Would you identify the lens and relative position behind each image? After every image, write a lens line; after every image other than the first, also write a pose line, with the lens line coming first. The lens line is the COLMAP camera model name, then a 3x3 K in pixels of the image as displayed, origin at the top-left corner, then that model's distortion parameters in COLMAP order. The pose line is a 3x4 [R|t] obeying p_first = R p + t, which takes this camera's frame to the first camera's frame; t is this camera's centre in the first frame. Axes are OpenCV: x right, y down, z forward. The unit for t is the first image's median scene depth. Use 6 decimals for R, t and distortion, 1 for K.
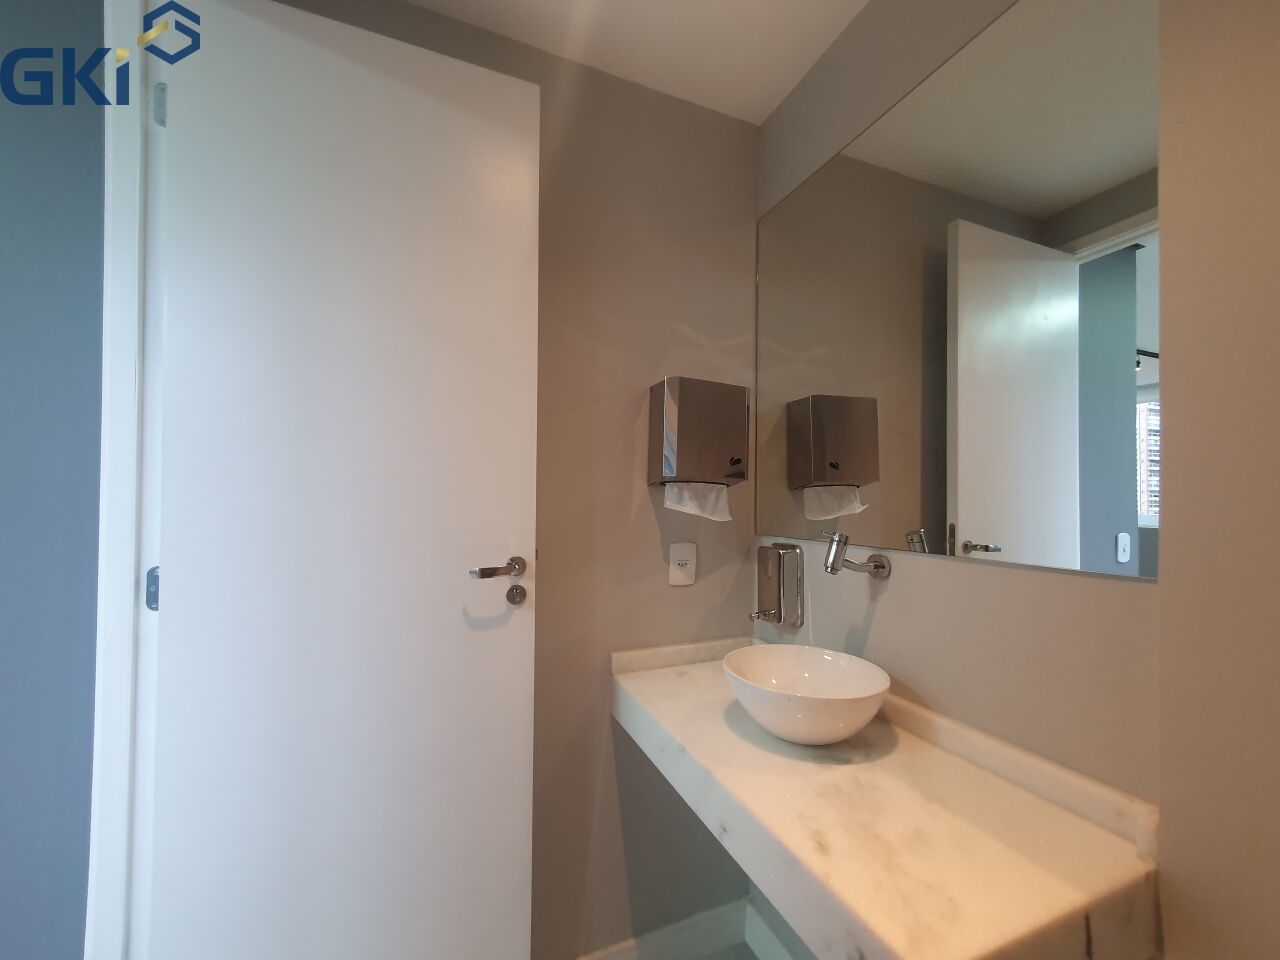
lens RADIAL K [[506.6, 0, 639.1], [0, 506.6, 492.5], [0, 0, 1]] dist [0.009335, -0.000098]
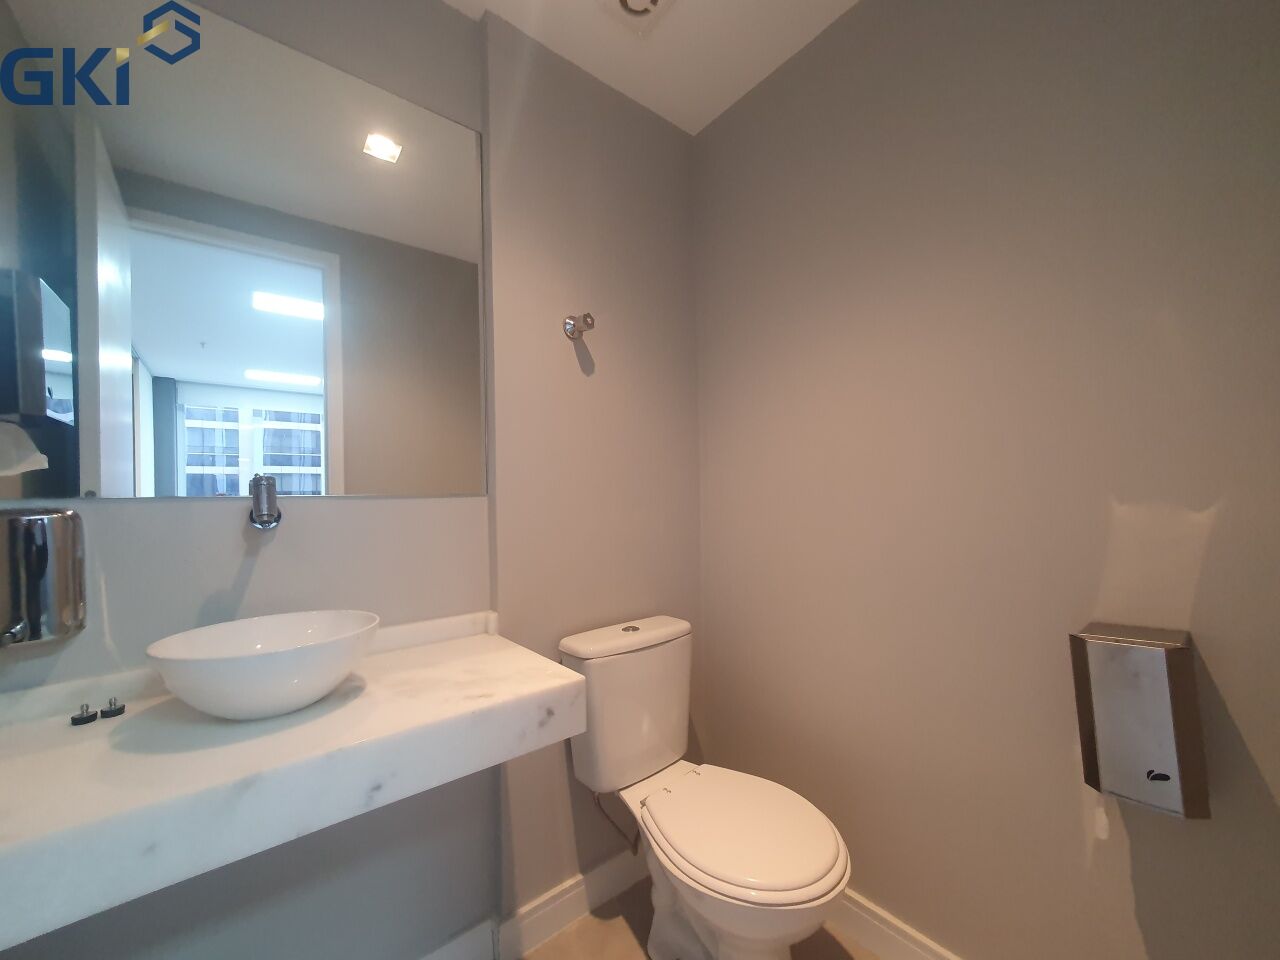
lens RADIAL K [[506.6, 0, 639.1], [0, 506.6, 492.5], [0, 0, 1]] dist [0.009335, -0.000098]
pose [[-0.300618, 0.010855, 0.953683, -0.636722], [0.002122, 0.999940, -0.010712, 0.116410], [-0.953742, -0.001197, -0.300623, 0.634771]]
